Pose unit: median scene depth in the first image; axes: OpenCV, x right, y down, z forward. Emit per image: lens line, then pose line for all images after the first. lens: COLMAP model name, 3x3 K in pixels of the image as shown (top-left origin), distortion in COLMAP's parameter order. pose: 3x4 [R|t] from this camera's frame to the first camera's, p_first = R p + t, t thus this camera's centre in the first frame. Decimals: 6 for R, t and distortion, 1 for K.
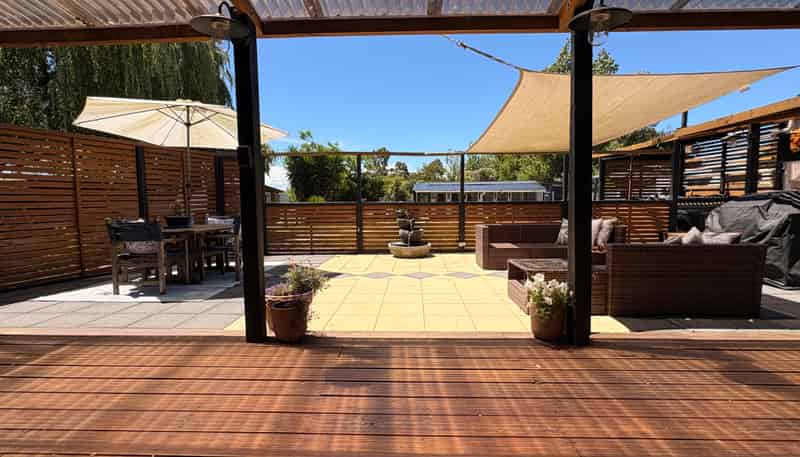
lens RADIAL K [[392.0, 0, 400.0], [0, 392.0, 228.5], [0, 0, 1]] dist [-0.000032, -0.000083]
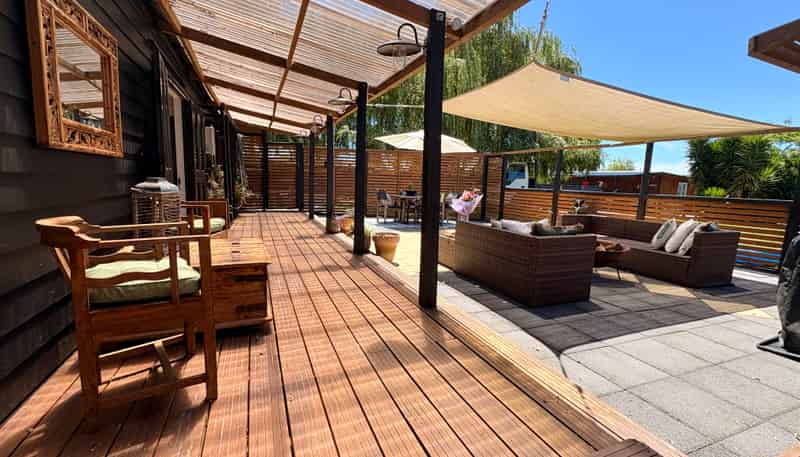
lens RADIAL K [[352.5, 0, 400.0], [0, 352.5, 228.5], [0, 0, 1]] dist [0.000335, 0.000019]
pose [[0.419177, 0.144744, -0.896292, 0.611496], [-0.106194, 0.988250, 0.109930, -0.016542], [0.901673, 0.049101, 0.429623, 0.118027]]
